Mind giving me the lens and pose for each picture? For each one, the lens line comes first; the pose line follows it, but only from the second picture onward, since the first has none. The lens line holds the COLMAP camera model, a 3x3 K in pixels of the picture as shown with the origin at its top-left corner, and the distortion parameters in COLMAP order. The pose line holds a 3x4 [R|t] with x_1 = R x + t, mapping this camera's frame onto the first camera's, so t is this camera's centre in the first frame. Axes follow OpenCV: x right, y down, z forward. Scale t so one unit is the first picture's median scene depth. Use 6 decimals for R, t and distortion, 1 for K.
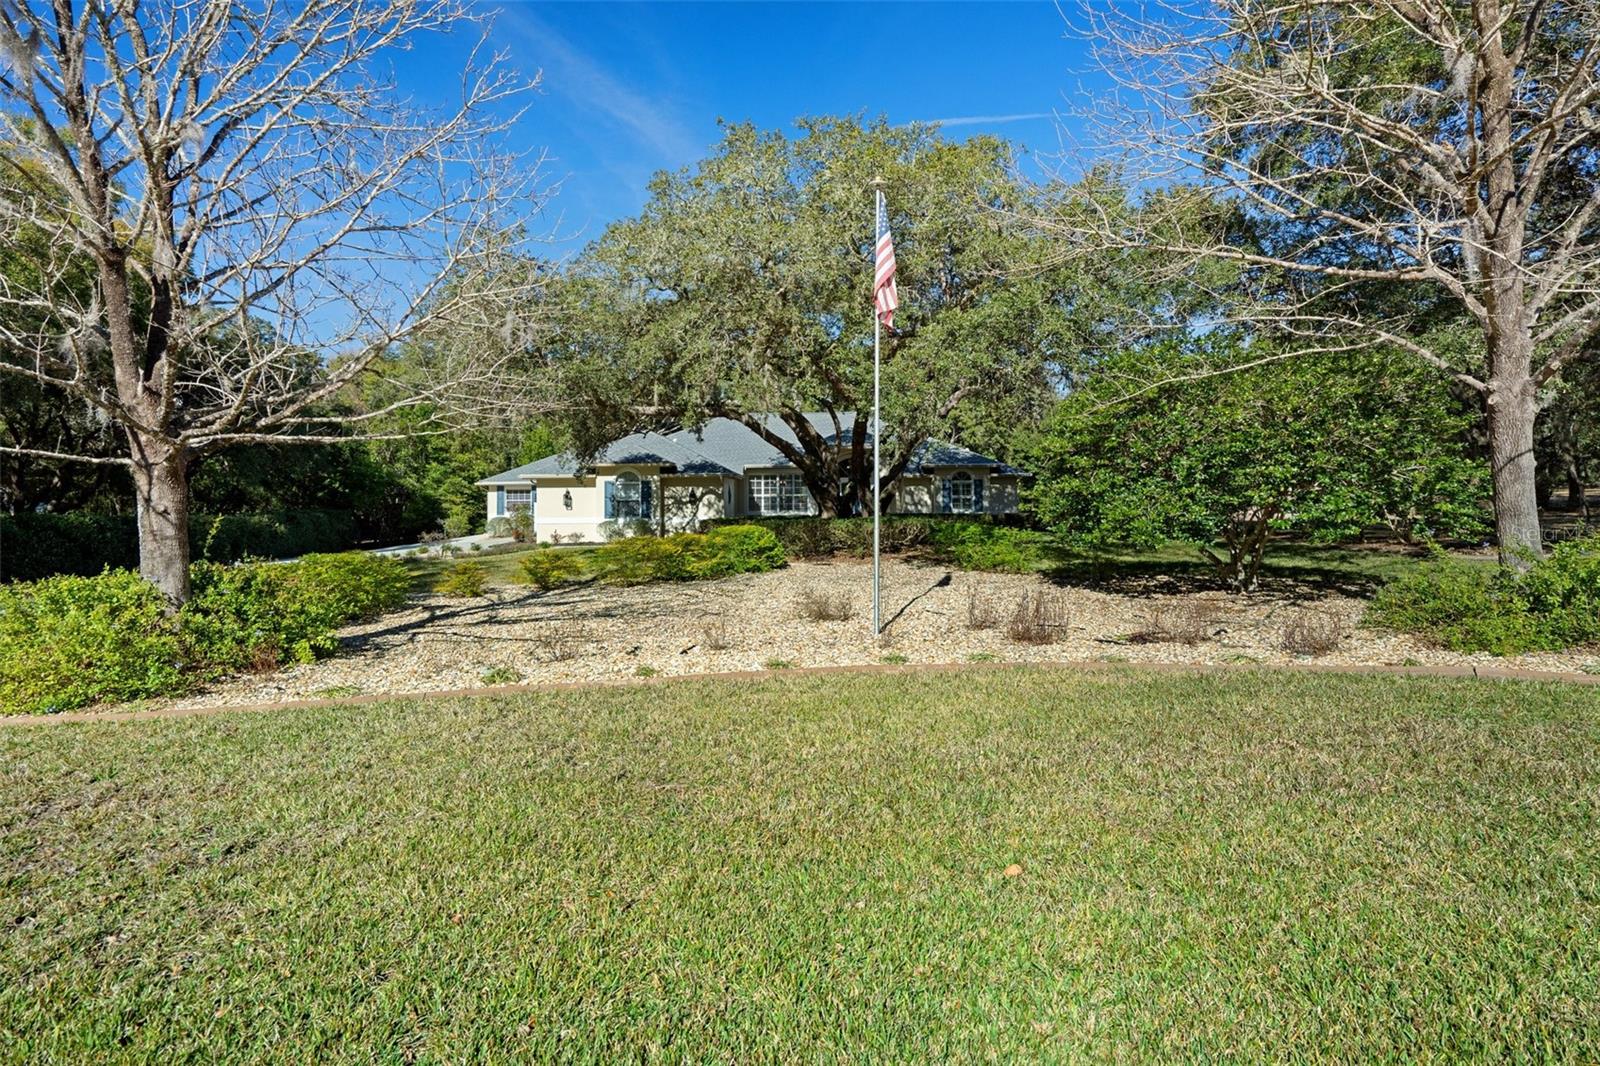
lens RADIAL K [[809.8, 0, 805.3], [0, 809.8, 531.3], [0, 0, 1]] dist [0.002825, -0.000274]
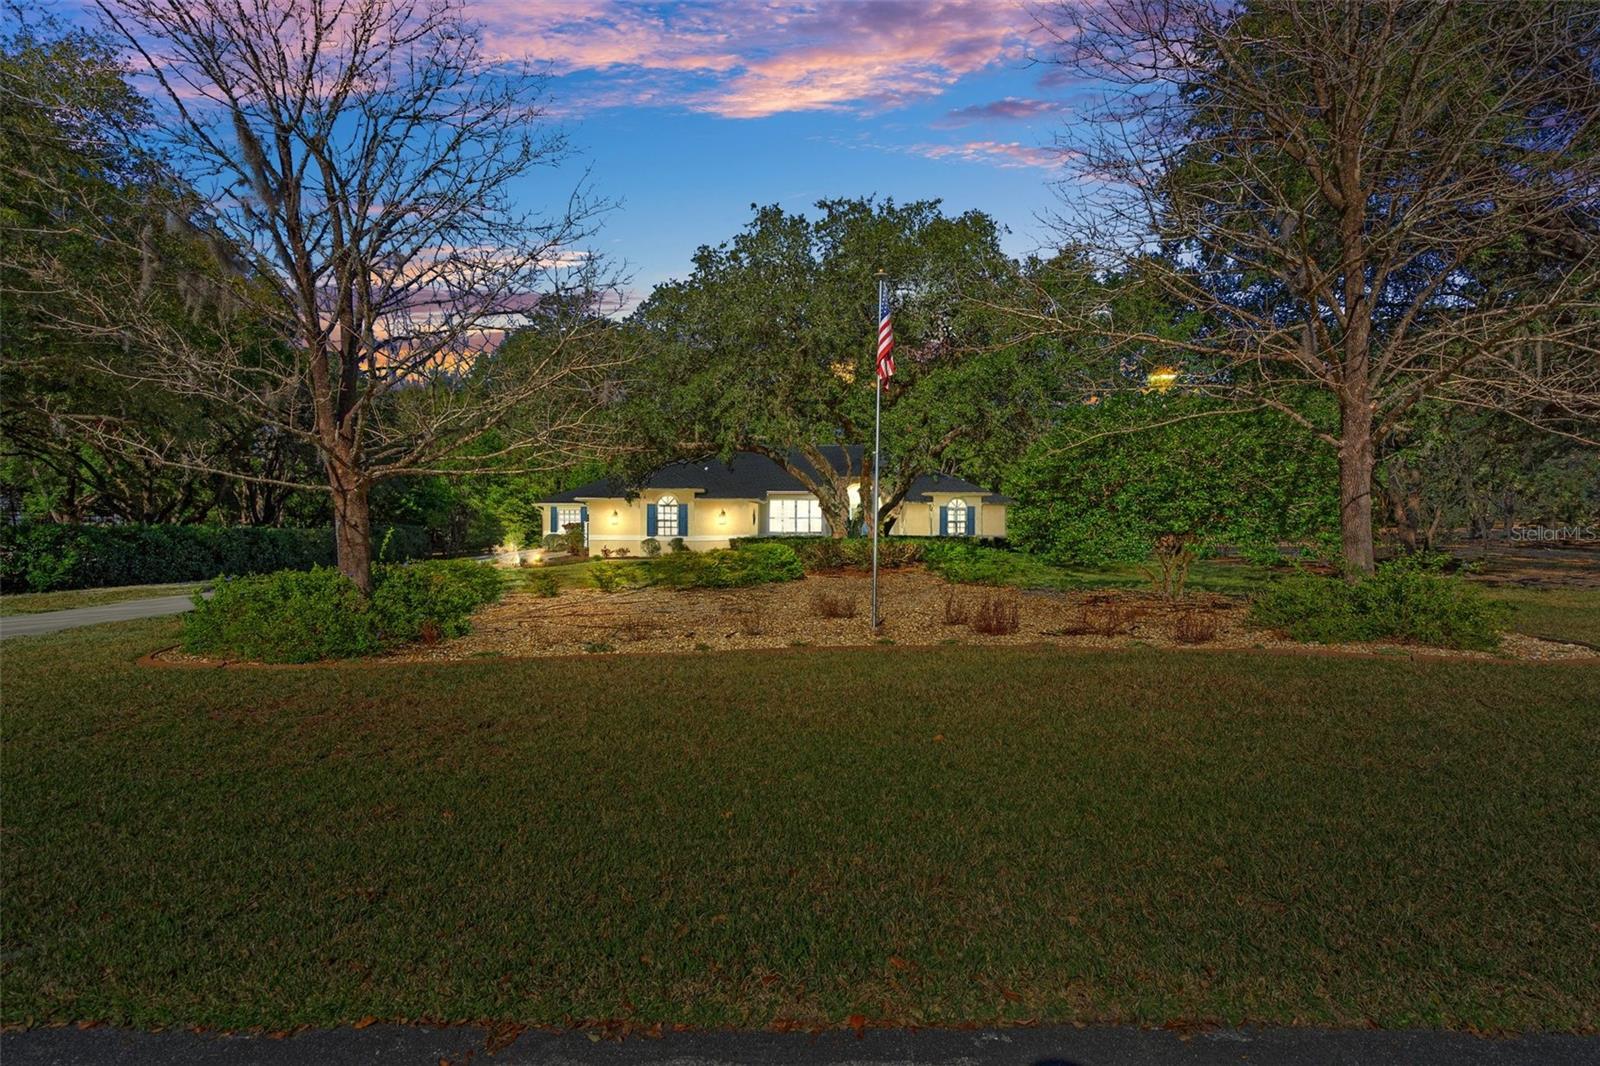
lens RADIAL K [[748.5, 0, 820.5], [0, 748.5, 598.0], [0, 0, 1]] dist [0.001786, 0.000209]
pose [[0.999904, 0.013460, 0.003235, -0.001837], [-0.013634, 0.998008, 0.061600, 0.005131], [-0.002400, -0.061638, 0.998096, -0.144150]]
